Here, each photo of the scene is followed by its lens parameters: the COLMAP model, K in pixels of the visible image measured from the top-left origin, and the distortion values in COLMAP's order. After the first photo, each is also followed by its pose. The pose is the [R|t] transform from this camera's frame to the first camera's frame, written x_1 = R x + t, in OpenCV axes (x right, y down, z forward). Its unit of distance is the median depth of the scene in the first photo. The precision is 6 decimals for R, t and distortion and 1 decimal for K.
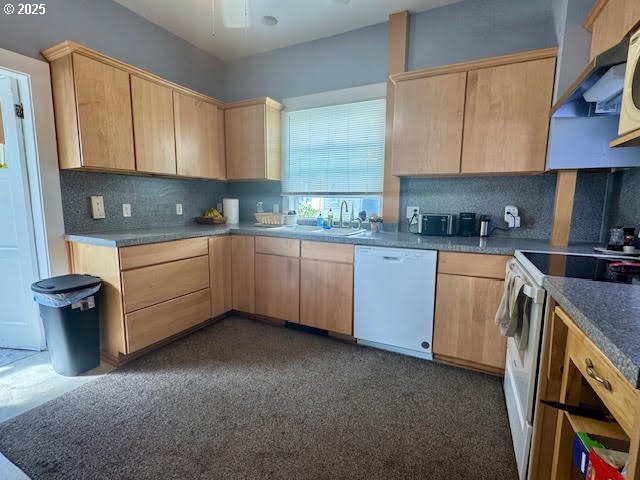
lens RADIAL K [[283.9, 0, 320.5], [0, 283.9, 236.4], [0, 0, 1]] dist [-0.001555, -0.000630]
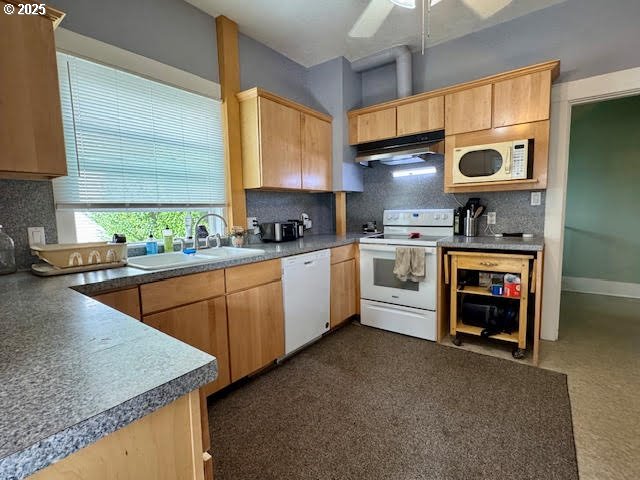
lens RADIAL K [[283.9, 0, 320.5], [0, 283.9, 236.4], [0, 0, 1]] dist [-0.001555, -0.000630]
pose [[0.241366, -0.103536, 0.964895, -0.678283], [0.149040, 0.986451, 0.068567, -0.078406], [-0.958921, 0.127259, 0.253527, 0.558129]]
